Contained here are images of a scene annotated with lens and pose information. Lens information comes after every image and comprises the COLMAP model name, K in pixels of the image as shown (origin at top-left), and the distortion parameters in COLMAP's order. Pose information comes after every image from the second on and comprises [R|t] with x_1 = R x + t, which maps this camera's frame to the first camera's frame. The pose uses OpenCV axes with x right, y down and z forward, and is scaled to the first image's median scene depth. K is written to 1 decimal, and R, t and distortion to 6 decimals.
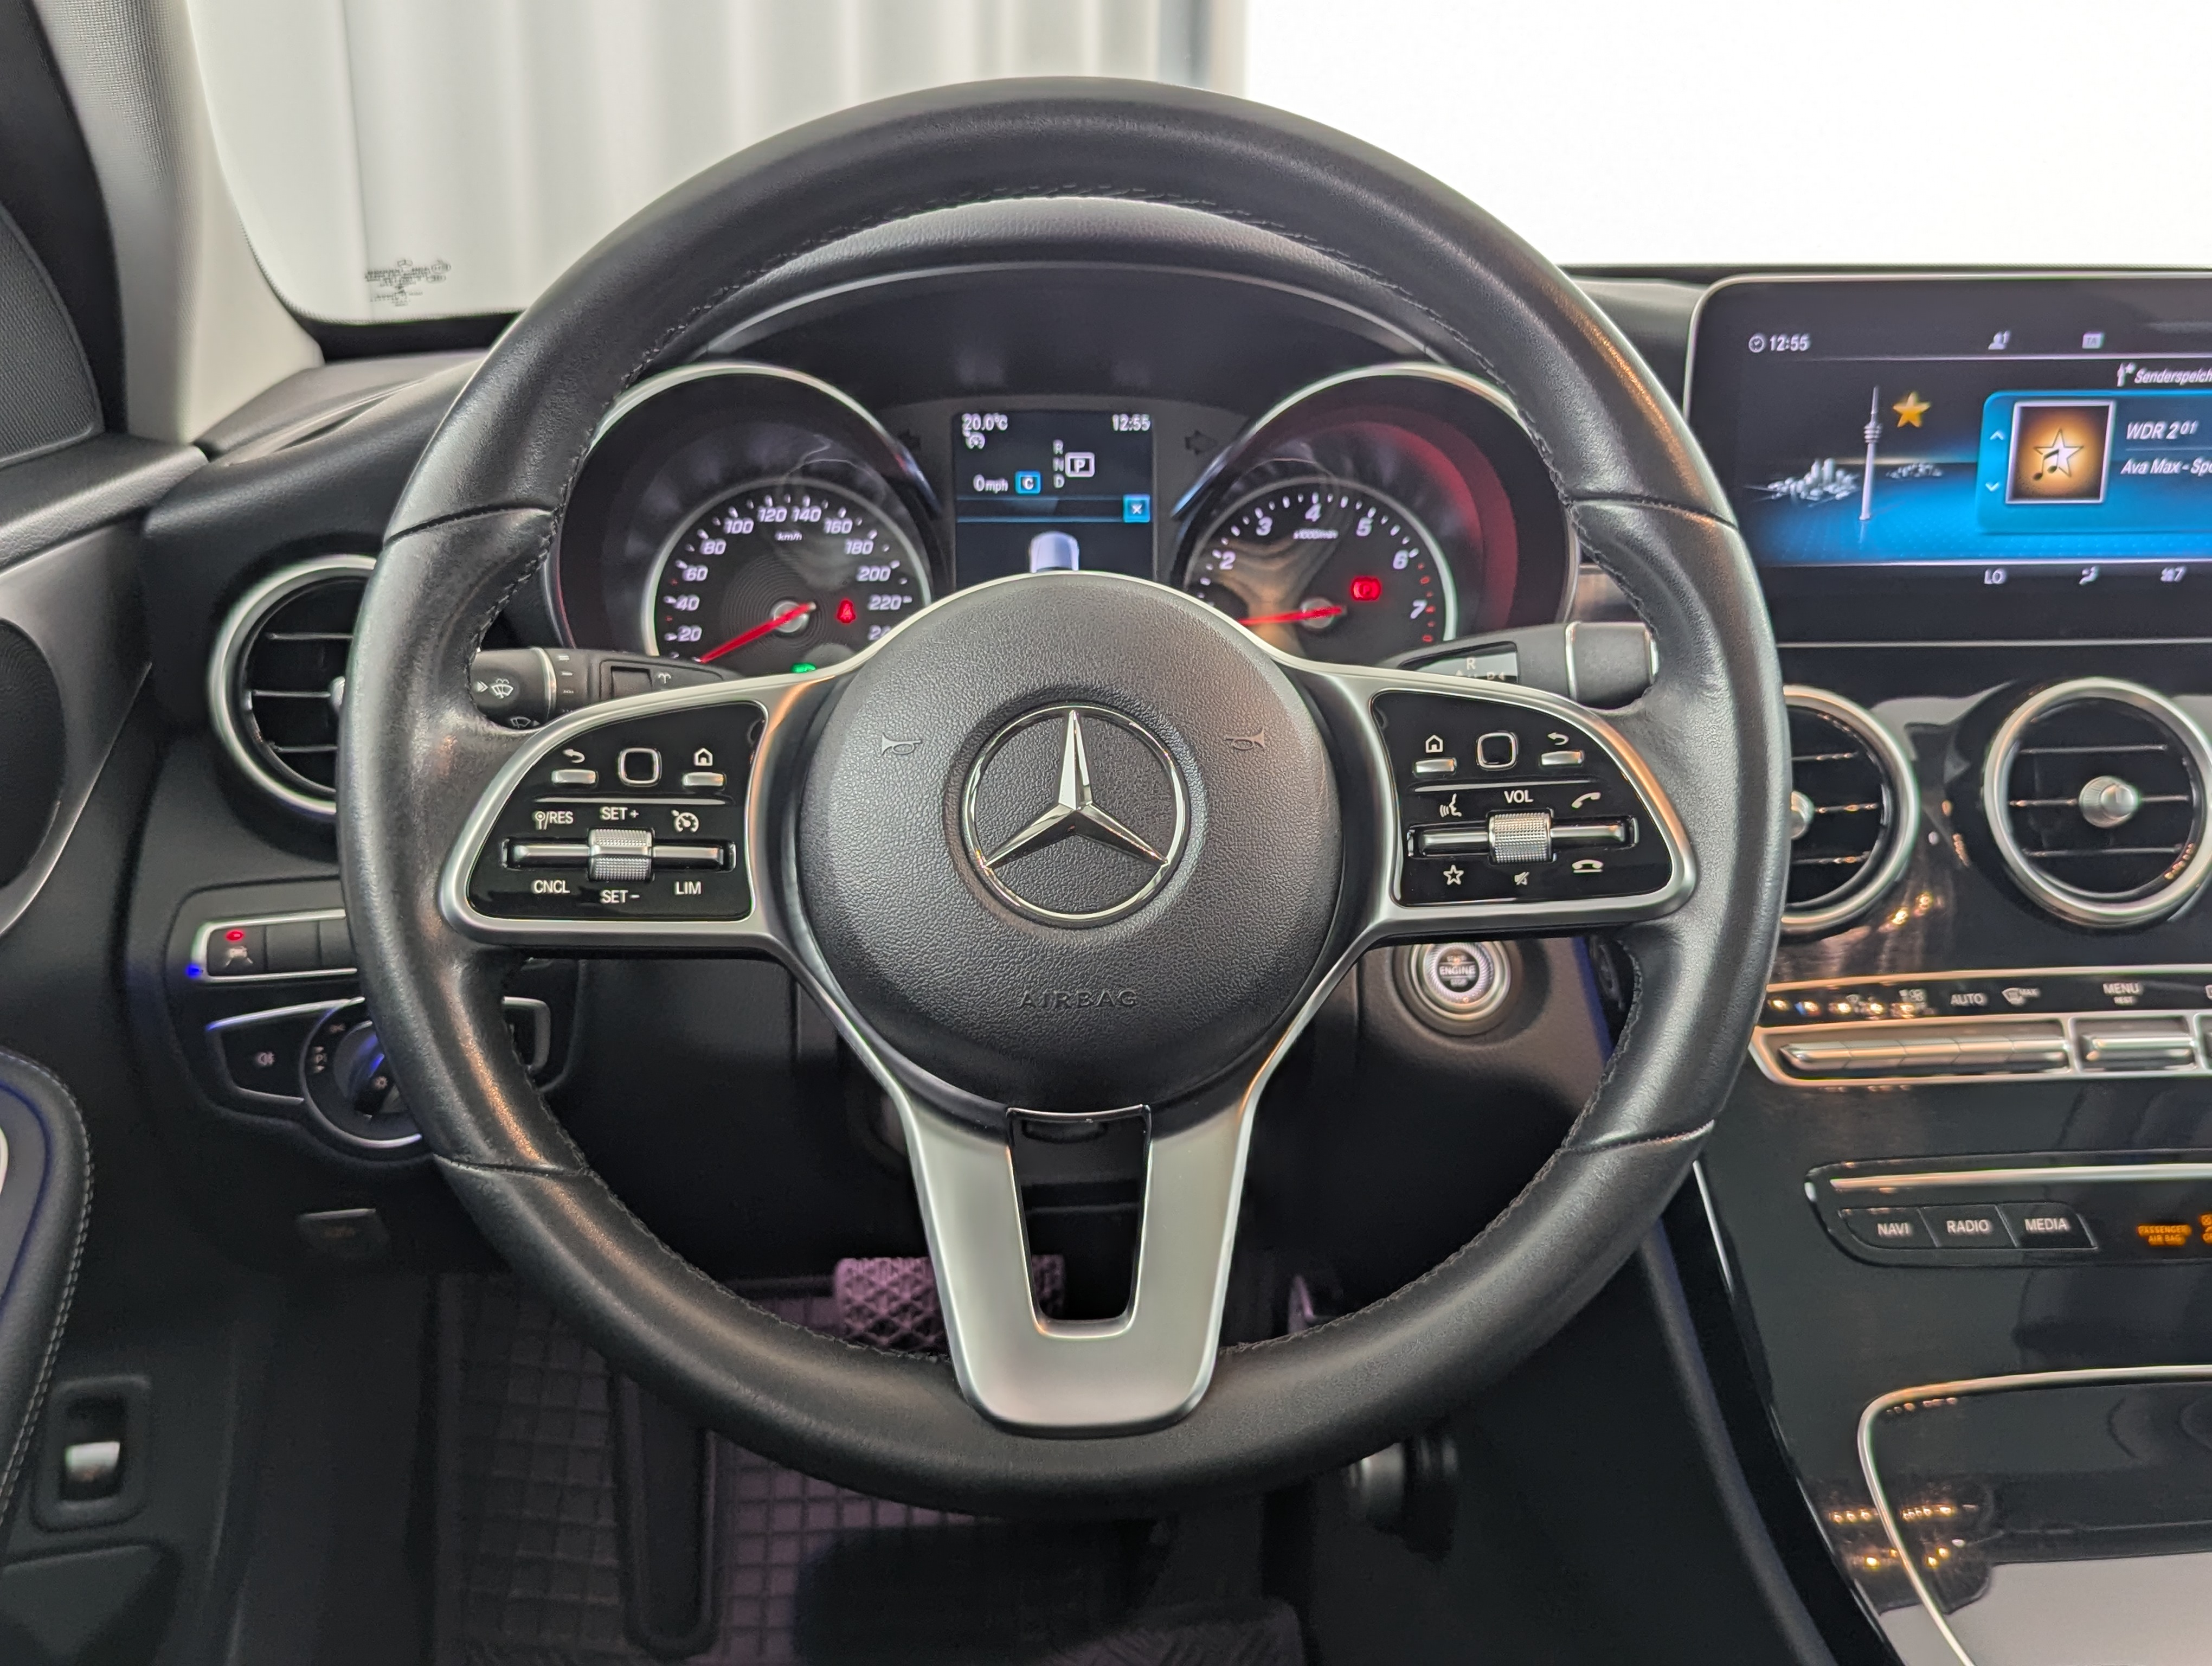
lens RADIAL K [[2278.1, 0, 1119.4], [0, 2278.1, 795.8], [0, 0, 1]] dist [0.060013, -0.117200]
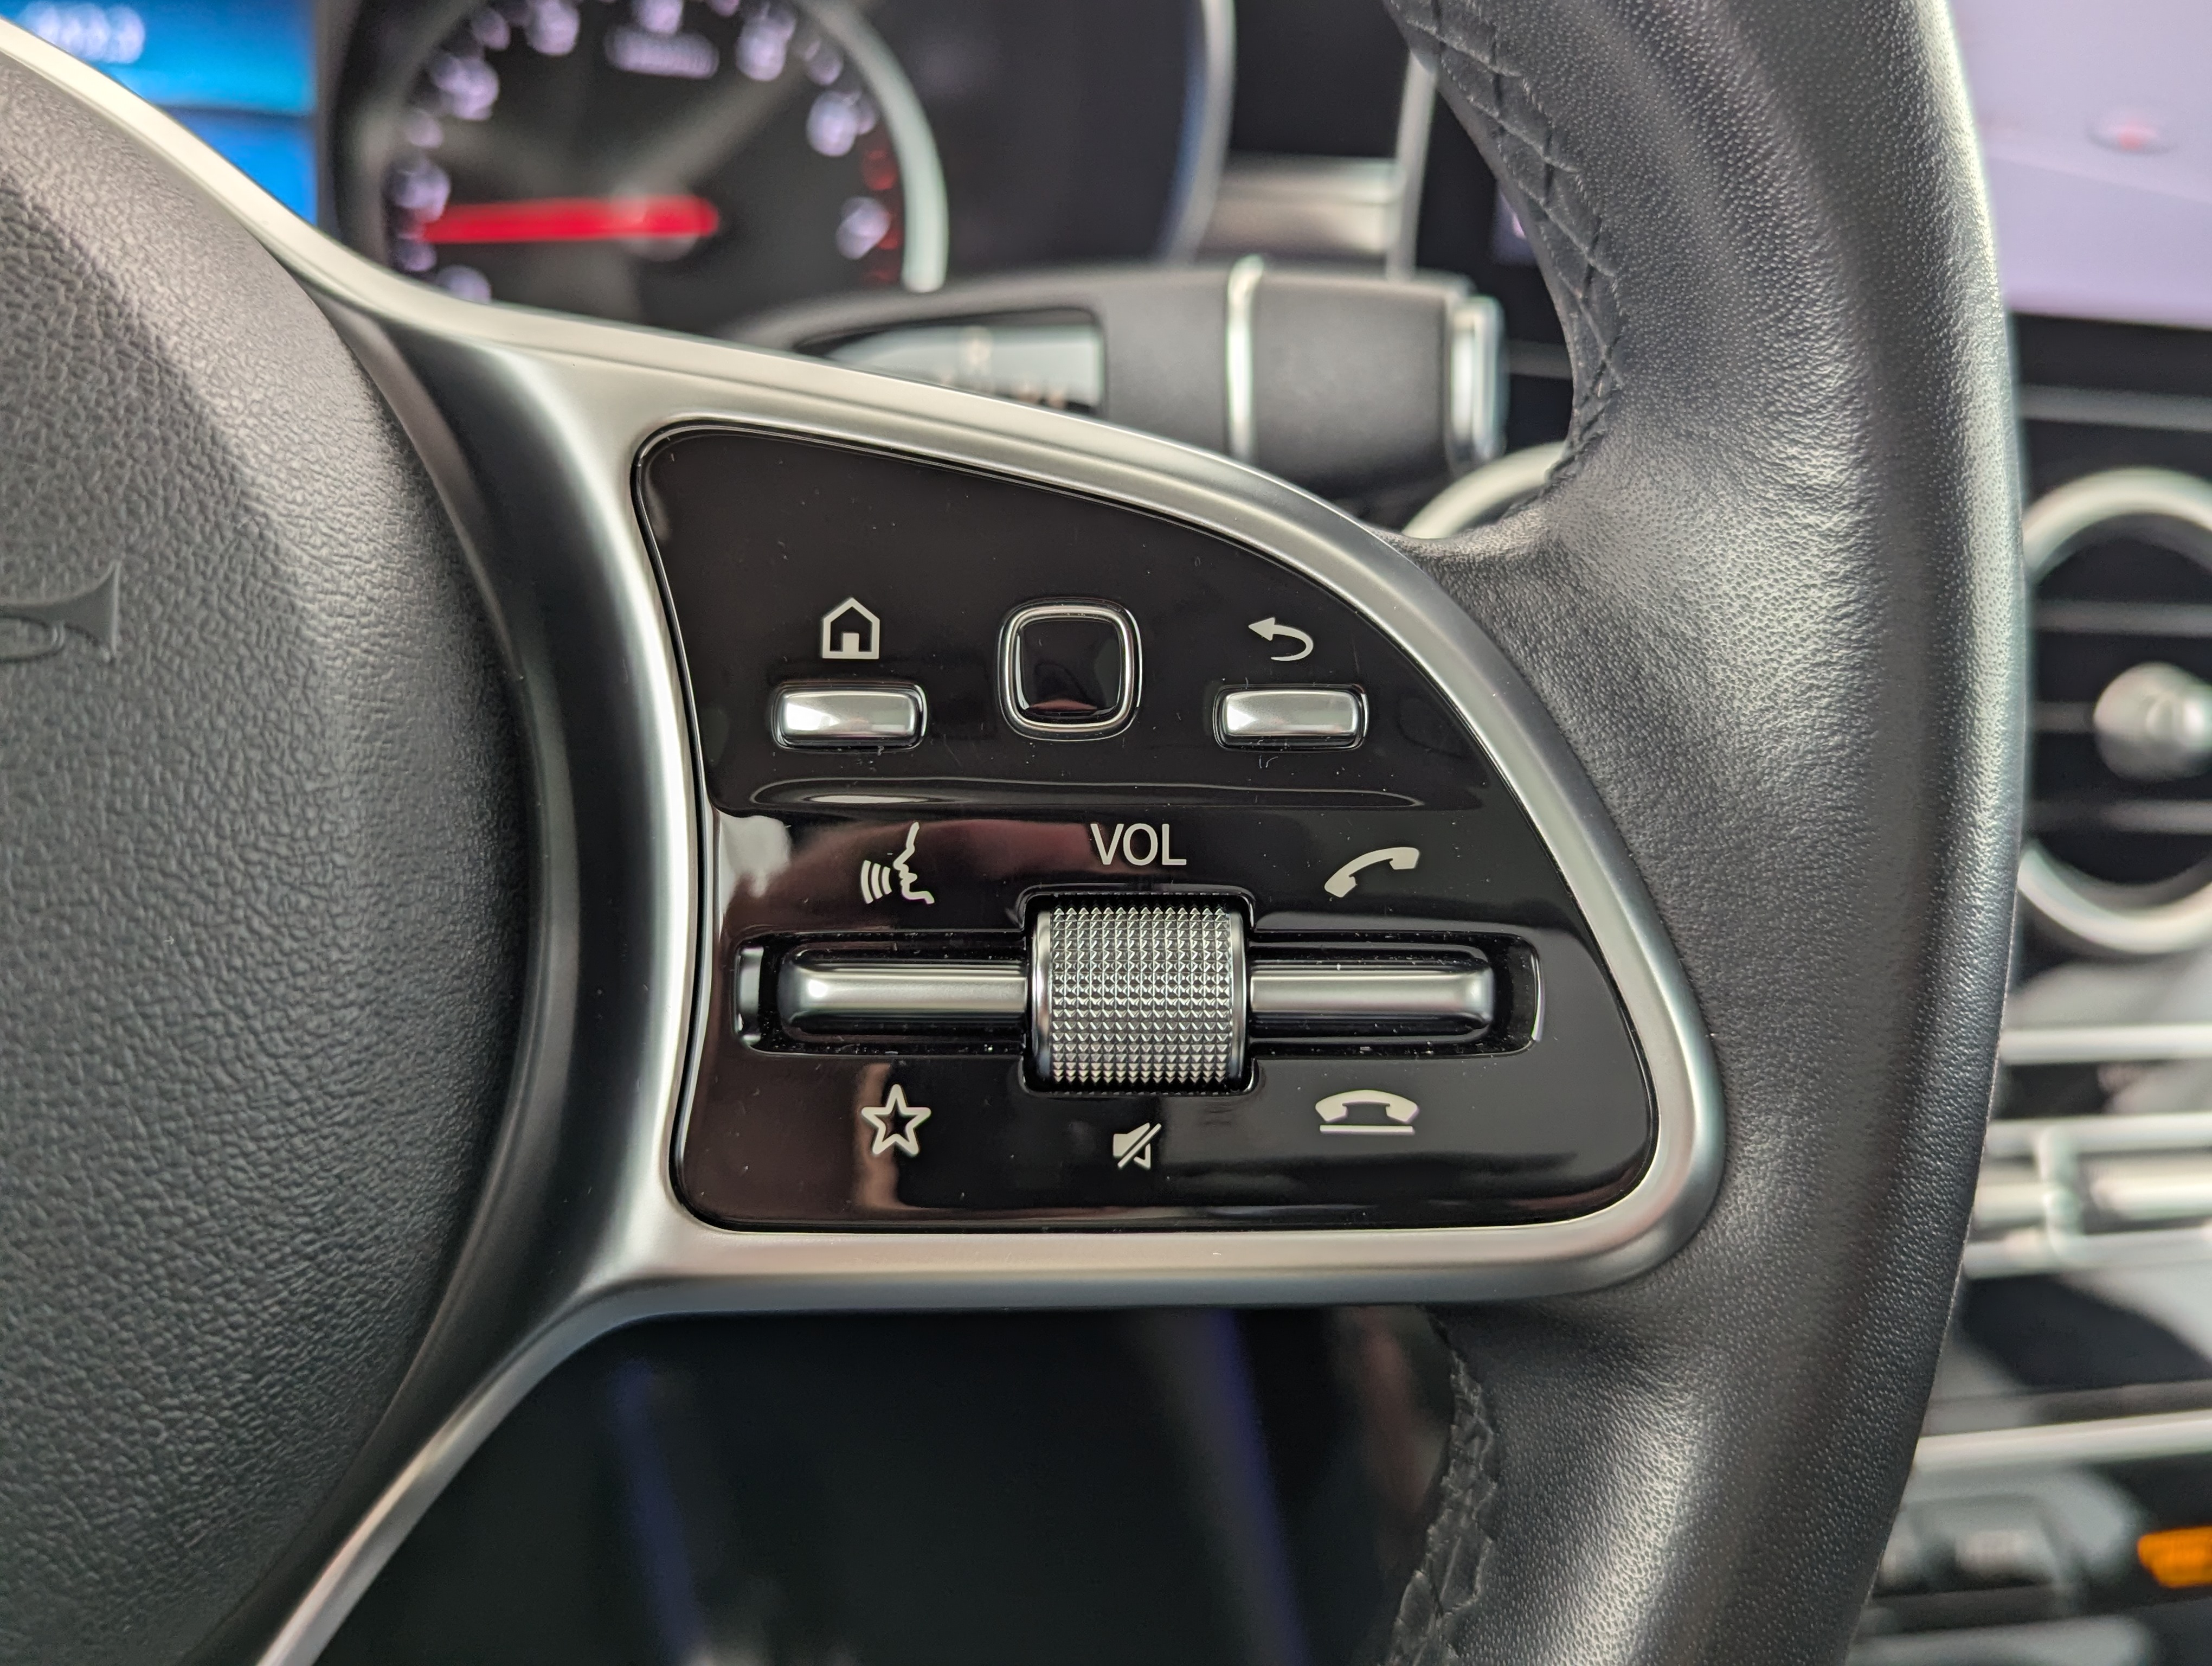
lens RADIAL K [[2278.1, 0, 1119.4], [0, 2278.1, 795.8], [0, 0, 1]] dist [0.060013, -0.117200]
pose [[0.970607, 0.035004, 0.238111, 0.080845], [-0.066288, 0.989981, 0.124675, -0.031075], [-0.231361, -0.136794, 0.963203, 0.560159]]
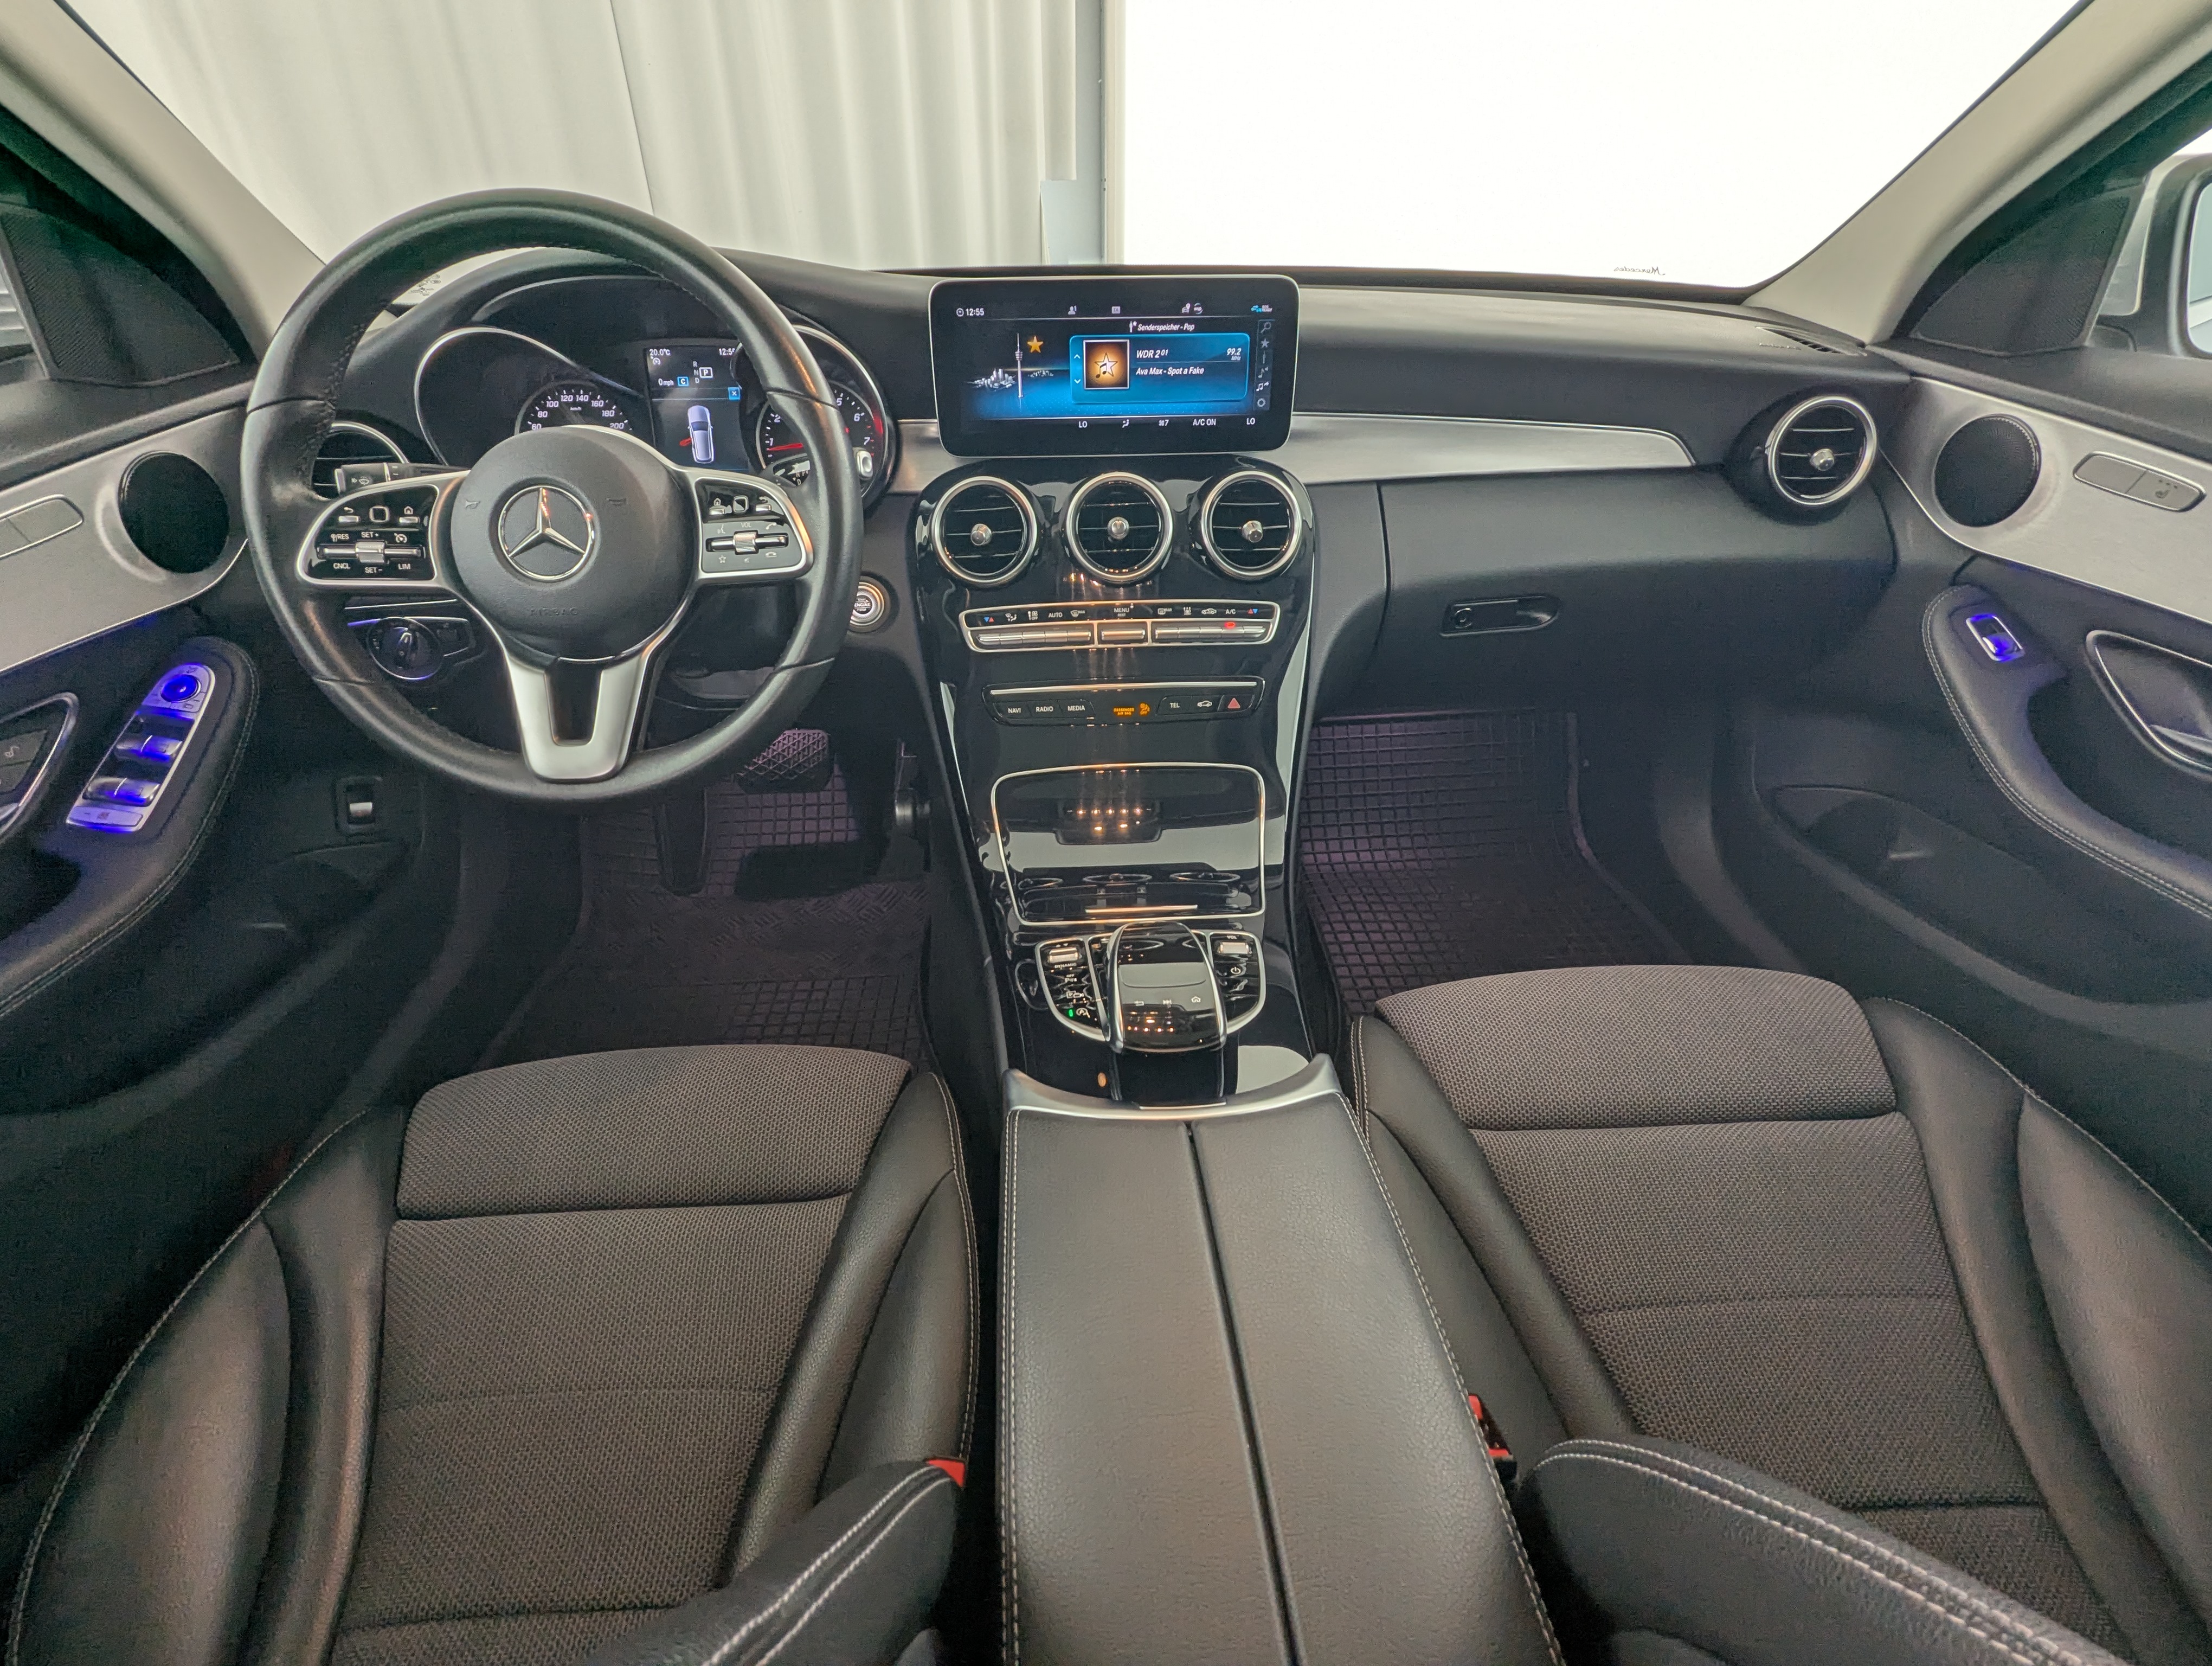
lens RADIAL K [[1054.9, 0, 1106.0], [0, 1054.9, 833.0], [0, 0, 1]] dist [-0.000317, -0.000800]
pose [[0.999873, -0.001744, -0.015863, 0.434926], [0.005981, 0.962512, 0.271172, 0.010203], [0.014795, -0.271232, 0.962400, -0.110208]]
